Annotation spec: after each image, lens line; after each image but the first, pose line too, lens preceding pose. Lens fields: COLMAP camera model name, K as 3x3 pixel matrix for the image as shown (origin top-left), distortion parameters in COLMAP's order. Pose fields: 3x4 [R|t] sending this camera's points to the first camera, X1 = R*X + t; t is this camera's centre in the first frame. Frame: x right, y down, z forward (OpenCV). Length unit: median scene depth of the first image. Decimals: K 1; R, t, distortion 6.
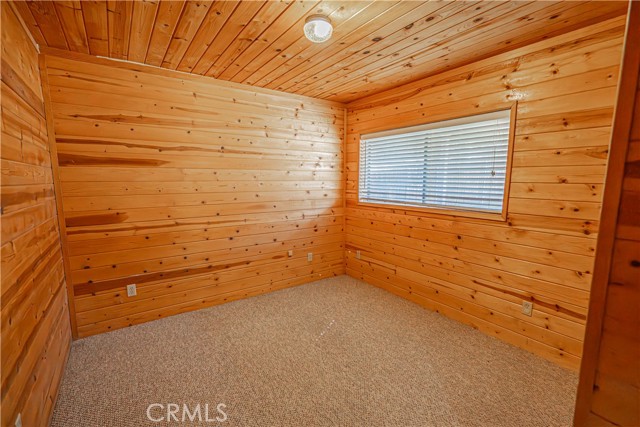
lens RADIAL K [[287.4, 0, 320.2], [0, 287.4, 214.9], [0, 0, 1]] dist [-0.008408, 0.003401]
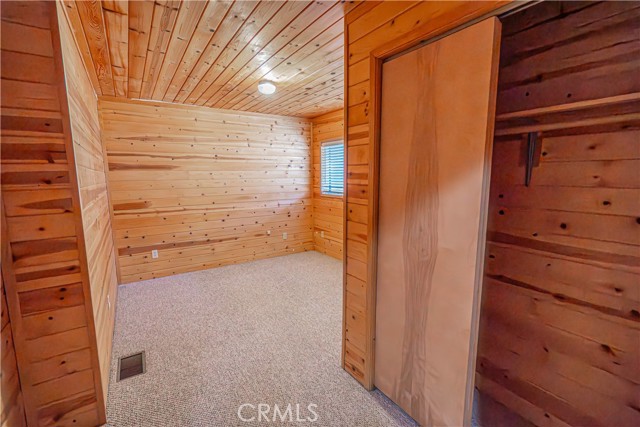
lens RADIAL K [[287.4, 0, 319.9], [0, 287.4, 214.0], [0, 0, 1]] dist [-0.008408, 0.003401]
pose [[0.999527, -0.005577, -0.030229, 0.223488], [0.005944, 0.999910, 0.012051, 0.040847], [0.030159, -0.012225, 0.999470, -0.422648]]
